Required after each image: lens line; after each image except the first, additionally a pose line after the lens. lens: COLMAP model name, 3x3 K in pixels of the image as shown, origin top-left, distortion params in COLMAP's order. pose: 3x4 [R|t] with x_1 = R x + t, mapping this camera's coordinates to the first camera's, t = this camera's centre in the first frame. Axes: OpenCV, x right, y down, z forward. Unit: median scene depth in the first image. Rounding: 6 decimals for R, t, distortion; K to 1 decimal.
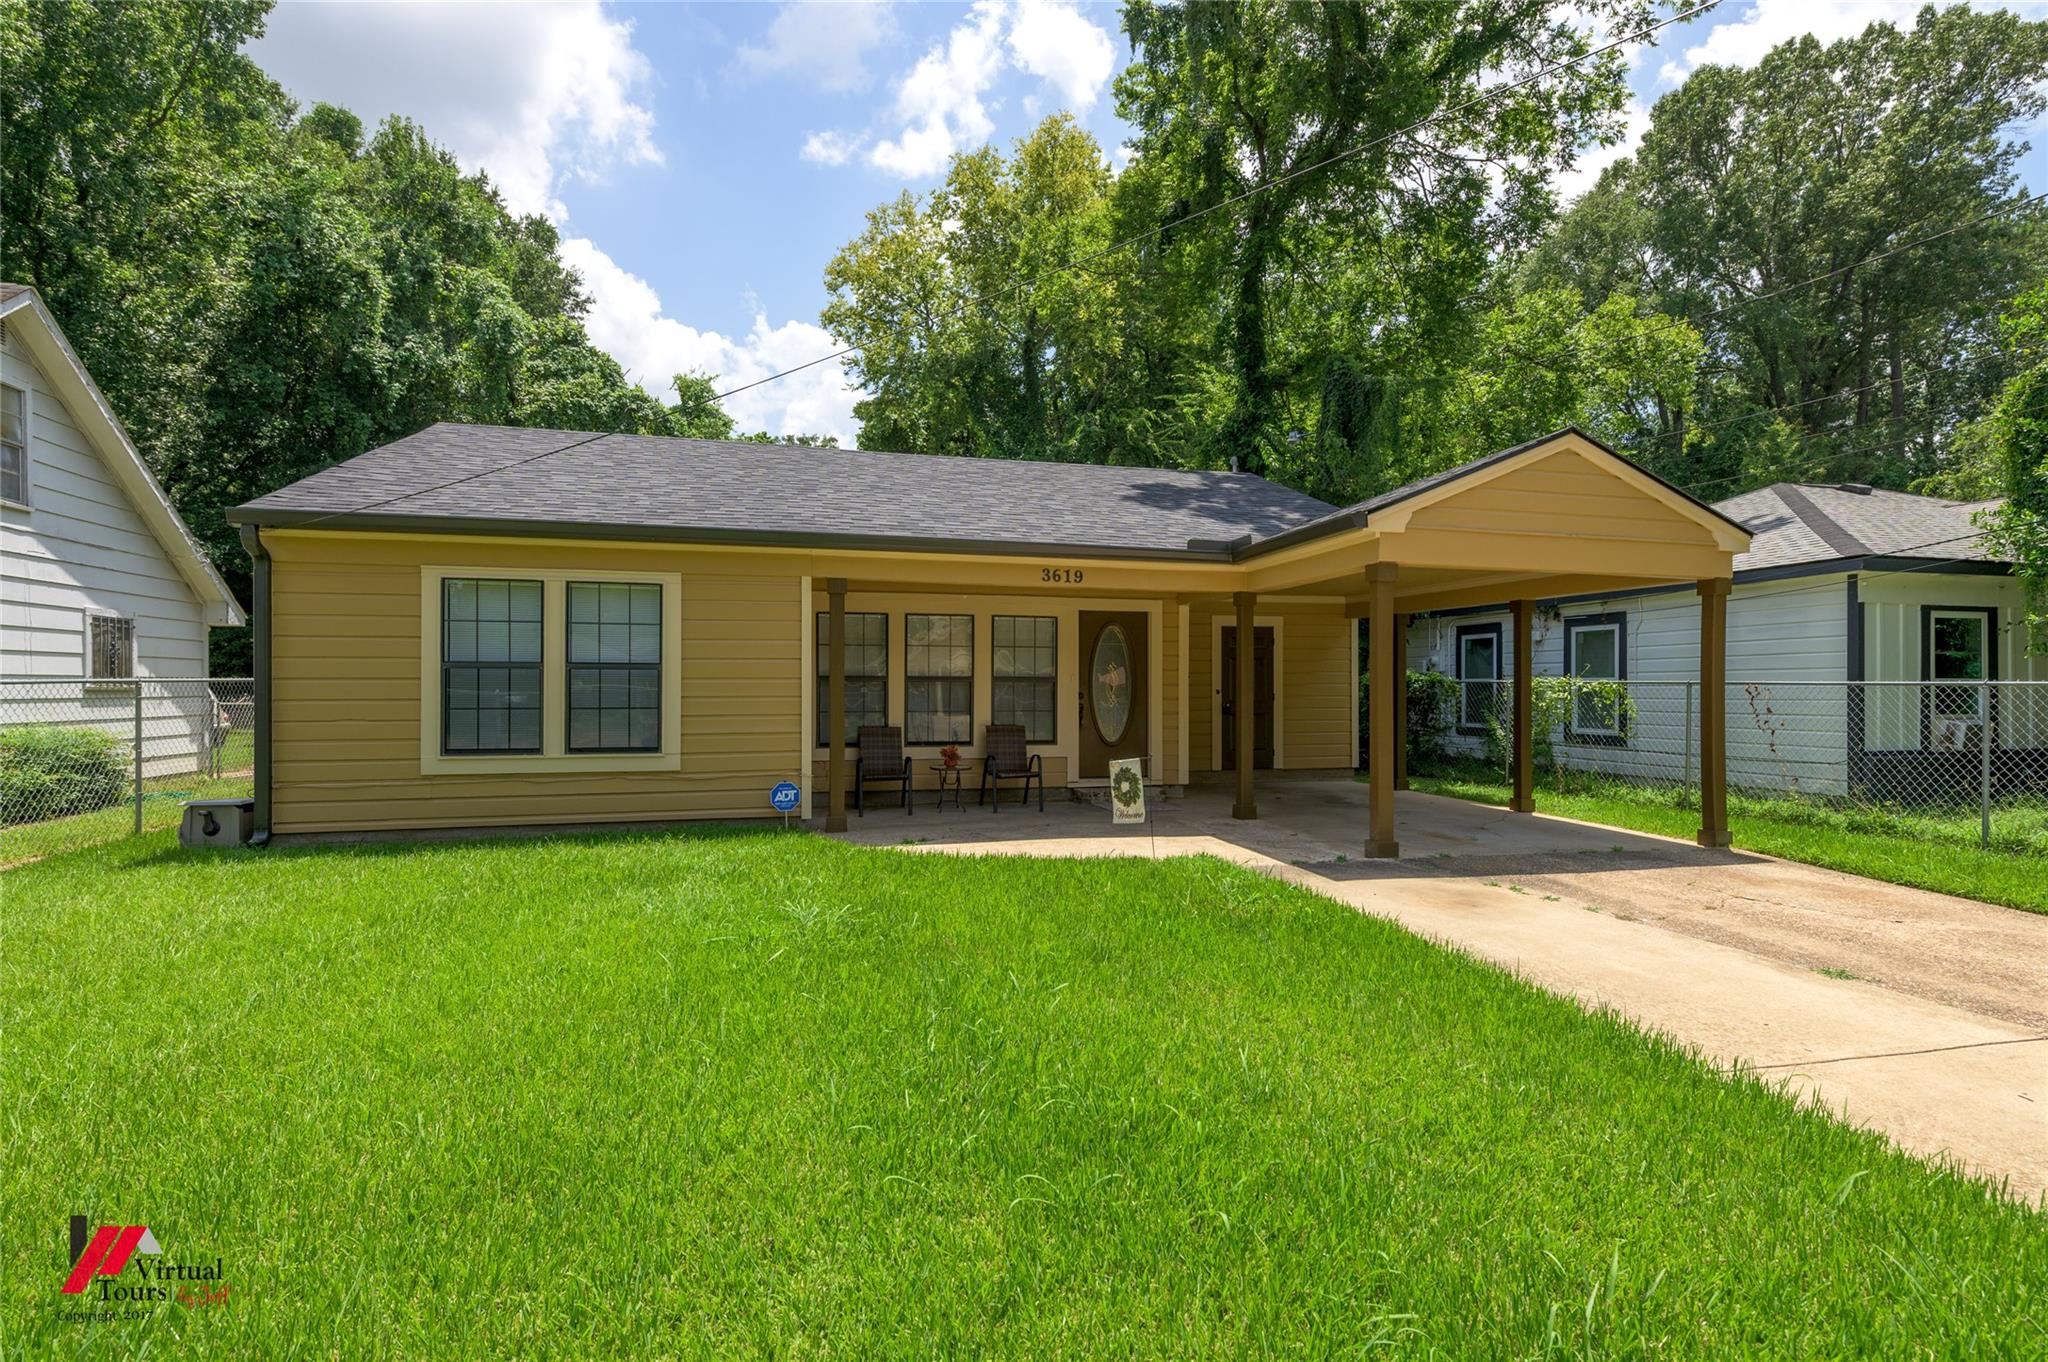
lens RADIAL K [[1024.2, 0, 1032.2], [0, 1024.2, 683.3], [0, 0, 1]] dist [0.013844, -0.007134]
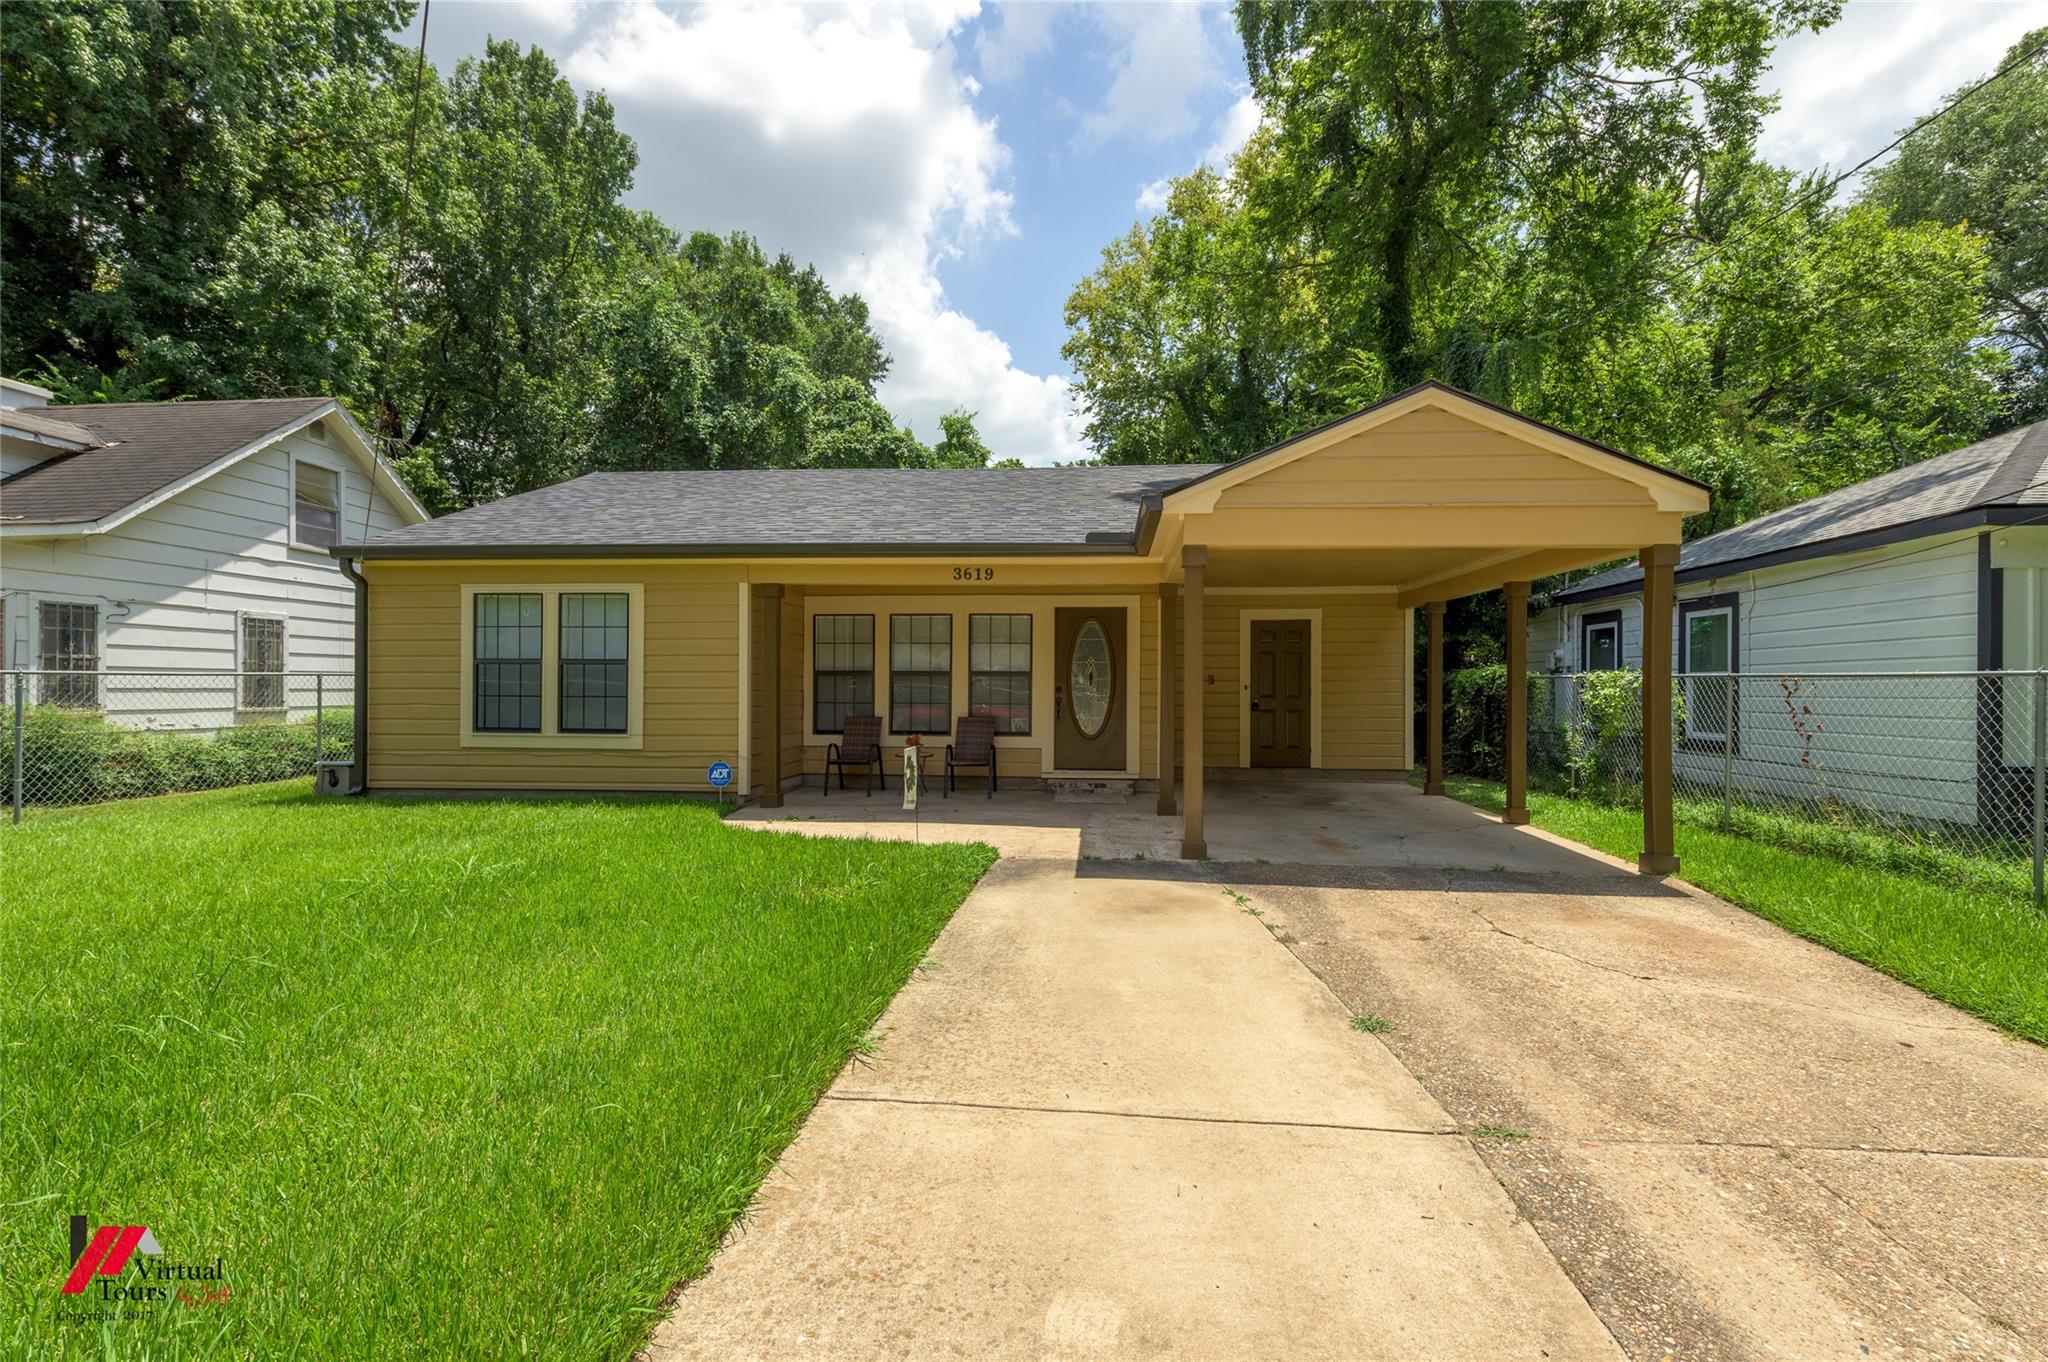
lens RADIAL K [[946.7, 0, 1018.3], [0, 946.7, 683.7], [0, 0, 1]] dist [0.011442, -0.000795]
pose [[0.938205, 0.001520, -0.346075, 0.243285], [-0.001750, 0.999998, -0.000351, 0.004681], [0.346074, 0.000935, 0.938207, 0.063465]]
